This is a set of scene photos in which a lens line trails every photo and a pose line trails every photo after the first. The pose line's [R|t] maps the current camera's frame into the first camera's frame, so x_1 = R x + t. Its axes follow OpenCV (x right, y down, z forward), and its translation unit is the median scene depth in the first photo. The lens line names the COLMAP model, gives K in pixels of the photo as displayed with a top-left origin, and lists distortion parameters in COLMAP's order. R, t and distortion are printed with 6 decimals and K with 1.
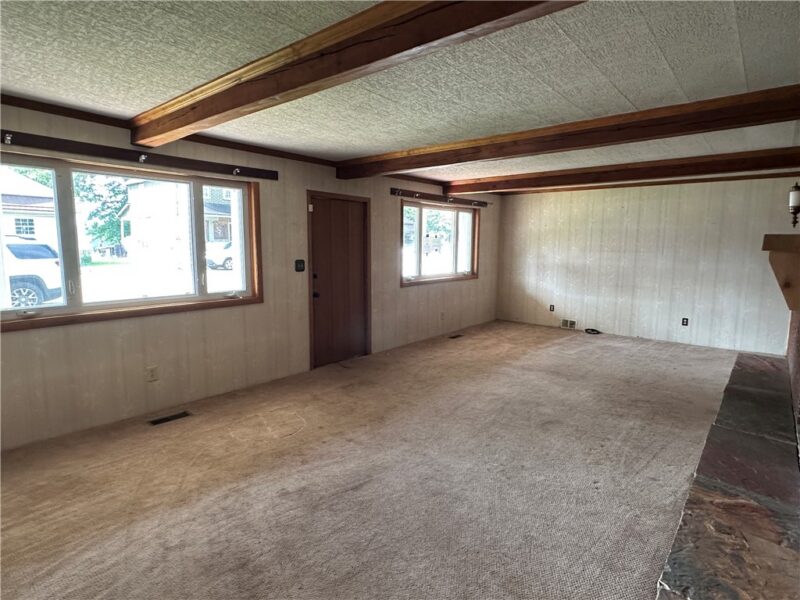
lens RADIAL K [[443.4, 0, 395.2], [0, 443.4, 300.9], [0, 0, 1]] dist [-0.004638, -0.001255]
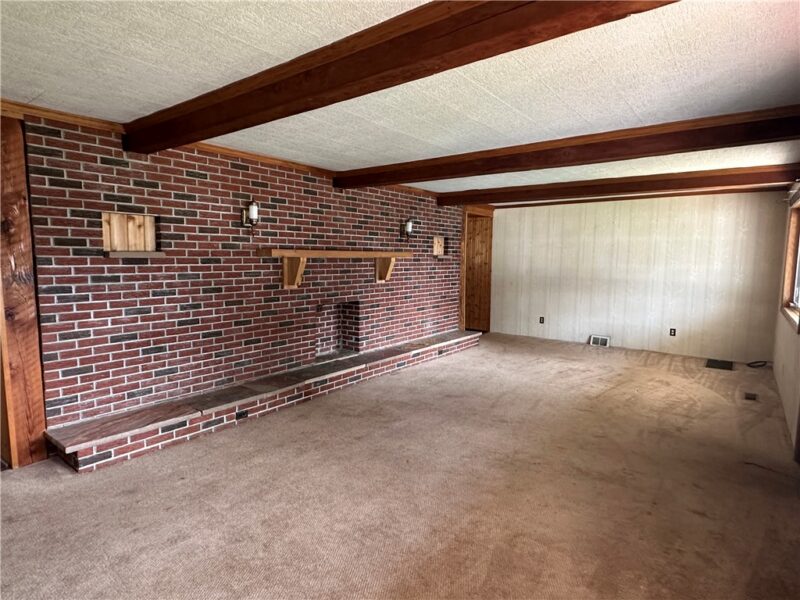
lens RADIAL K [[443.4, 0, 401.8], [0, 443.4, 302.9], [0, 0, 1]] dist [-0.004638, -0.001255]
pose [[-0.998797, -0.010045, -0.048000, 0.425929], [-0.020681, 0.973779, 0.226555, -0.205580], [0.044466, 0.227275, -0.972815, 1.628366]]
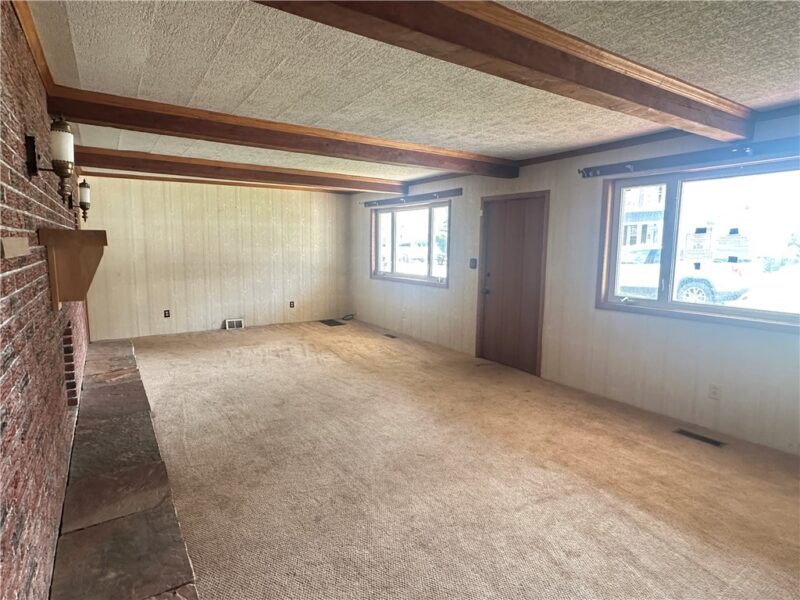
lens RADIAL K [[443.4, 0, 398.7], [0, 443.4, 297.9], [0, 0, 1]] dist [-0.004638, -0.001255]
pose [[-0.281158, 0.106781, -0.953702, 0.972984], [-0.129352, 0.980504, 0.147916, -0.139610], [0.950904, 0.164951, -0.261864, 1.142642]]
